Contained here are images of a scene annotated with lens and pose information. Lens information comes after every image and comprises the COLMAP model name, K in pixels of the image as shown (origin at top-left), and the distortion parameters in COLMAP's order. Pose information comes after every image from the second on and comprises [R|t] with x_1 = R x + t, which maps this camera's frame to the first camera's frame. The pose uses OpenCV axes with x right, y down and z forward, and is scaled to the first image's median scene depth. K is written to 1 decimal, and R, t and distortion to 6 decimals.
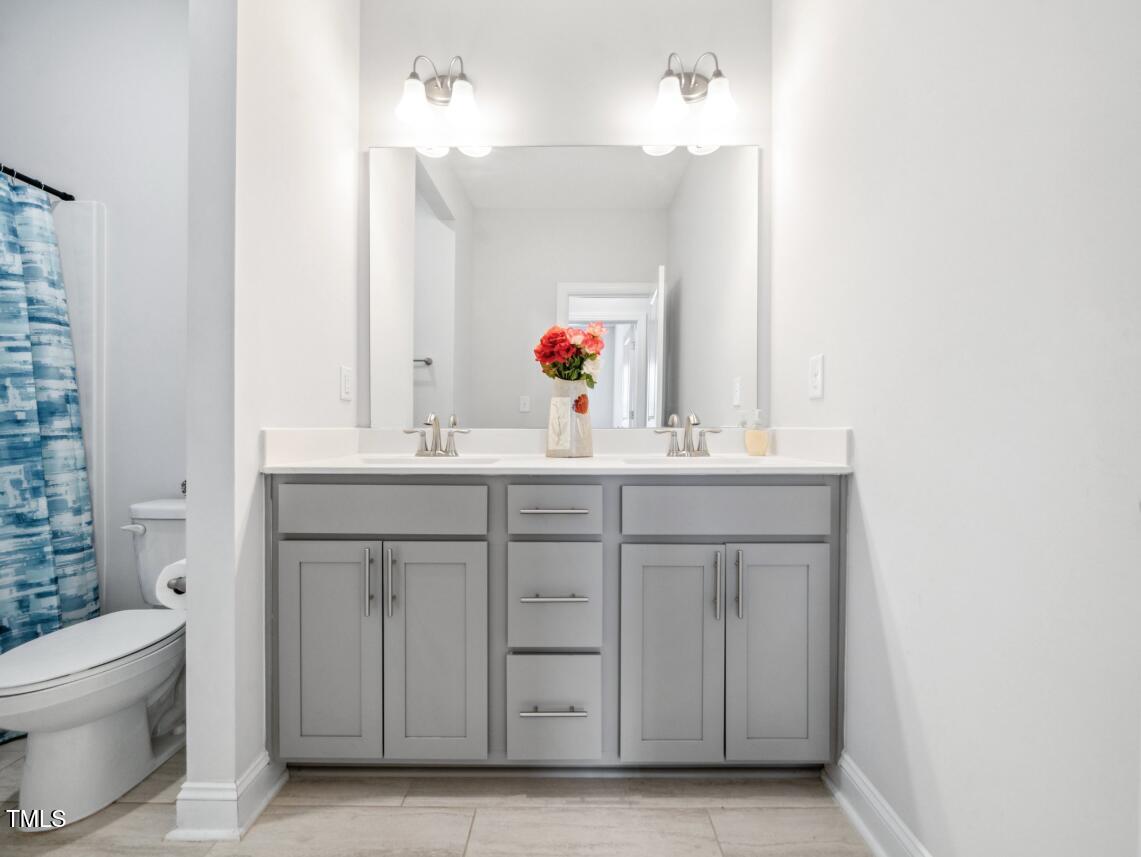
lens RADIAL K [[467.9, 0, 576.8], [0, 467.9, 434.3], [0, 0, 1]] dist [0.000443, 0.000127]
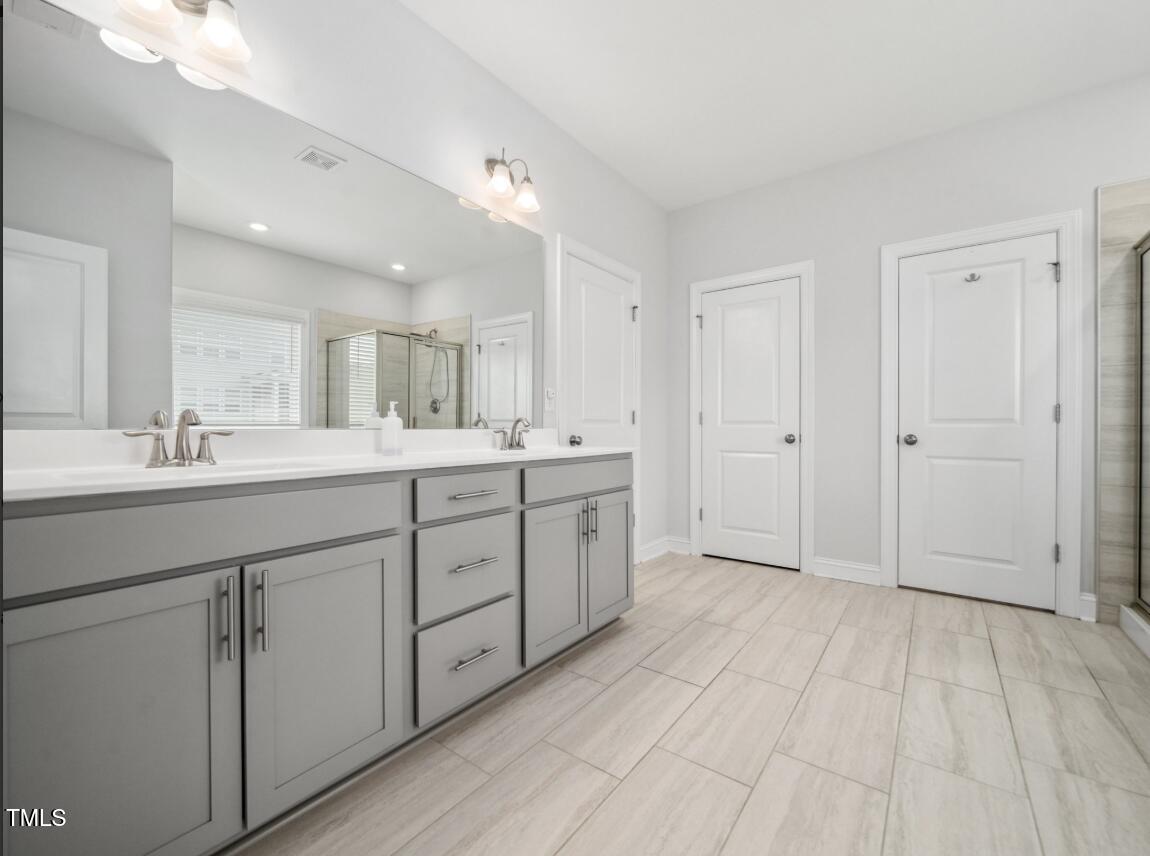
lens RADIAL K [[487.5, 0, 566.7], [0, 487.5, 430.6], [0, 0, 1]] dist [-0.000760, 0.000196]
pose [[0.599848, -0.007997, 0.800074, -0.710322], [0.015553, 0.999878, -0.001666, 0.000509], [-0.799963, 0.013443, 0.599899, 0.021119]]
